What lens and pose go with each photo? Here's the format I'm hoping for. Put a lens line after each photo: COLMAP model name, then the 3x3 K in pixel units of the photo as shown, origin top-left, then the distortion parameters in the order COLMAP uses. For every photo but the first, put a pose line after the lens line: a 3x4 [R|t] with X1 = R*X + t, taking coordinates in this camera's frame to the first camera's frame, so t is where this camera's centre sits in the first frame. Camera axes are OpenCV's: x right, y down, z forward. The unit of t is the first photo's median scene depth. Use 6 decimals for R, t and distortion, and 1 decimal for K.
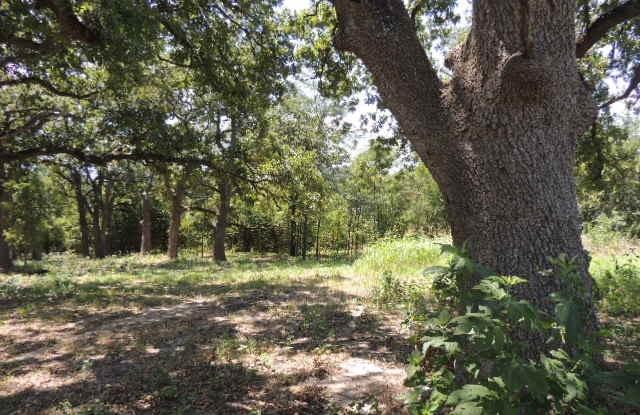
lens RADIAL K [[453.5, 0, 321.6], [0, 453.5, 241.5], [0, 0, 1]] dist [-0.024452, 0.005493]
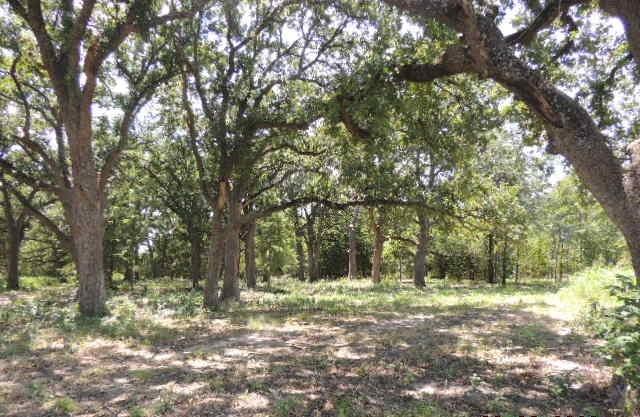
lens RADIAL K [[453.5, 0, 321.6], [0, 453.5, 242.5], [0, 0, 1]] dist [-0.024452, 0.005493]
pose [[0.917360, -0.014090, -0.397809, -0.013326], [-0.008246, 0.998486, -0.054383, -0.002299], [0.397973, 0.053169, 0.915855, -0.148658]]
